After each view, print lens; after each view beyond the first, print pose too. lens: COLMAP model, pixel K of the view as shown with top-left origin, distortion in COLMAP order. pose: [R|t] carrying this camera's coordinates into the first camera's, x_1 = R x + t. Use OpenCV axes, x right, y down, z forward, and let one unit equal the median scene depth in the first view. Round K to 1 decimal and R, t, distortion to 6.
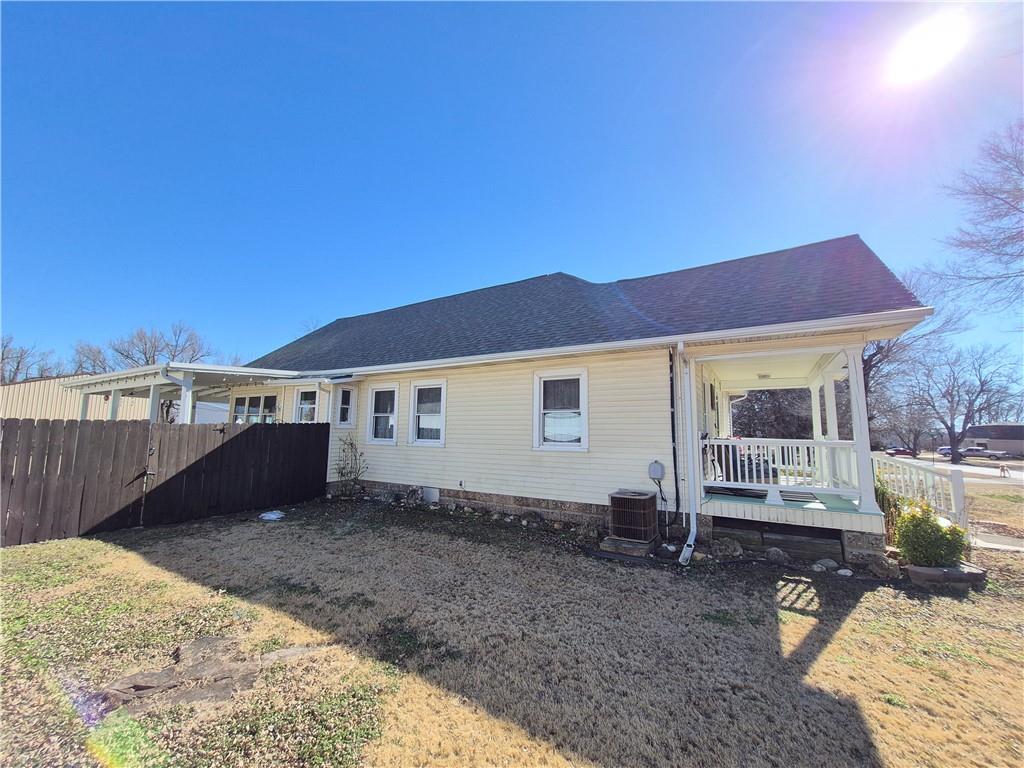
lens RADIAL K [[402.6, 0, 506.3], [0, 402.6, 387.7], [0, 0, 1]] dist [0.002733, -0.000052]
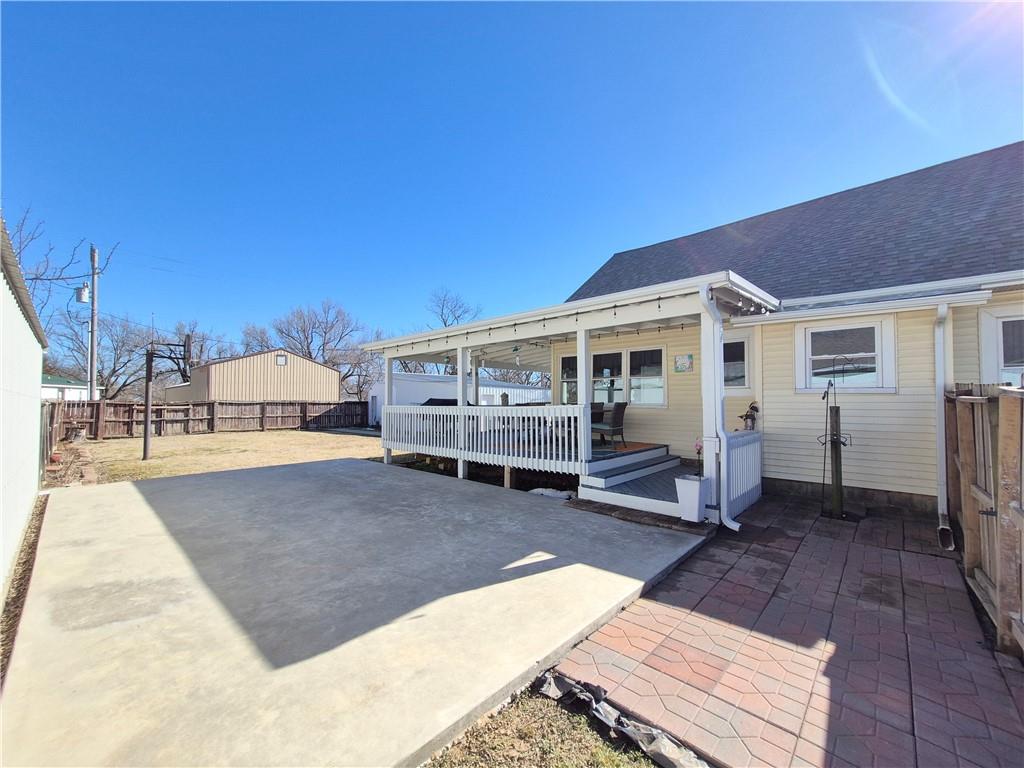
lens RADIAL K [[402.6, 0, 513.8], [0, 402.6, 389.5], [0, 0, 1]] dist [0.002733, -0.000052]
pose [[0.981147, -0.022054, -0.191999, -0.158249], [0.037005, 0.996524, 0.074633, 0.006309], [0.189686, -0.080331, 0.978553, 0.069789]]
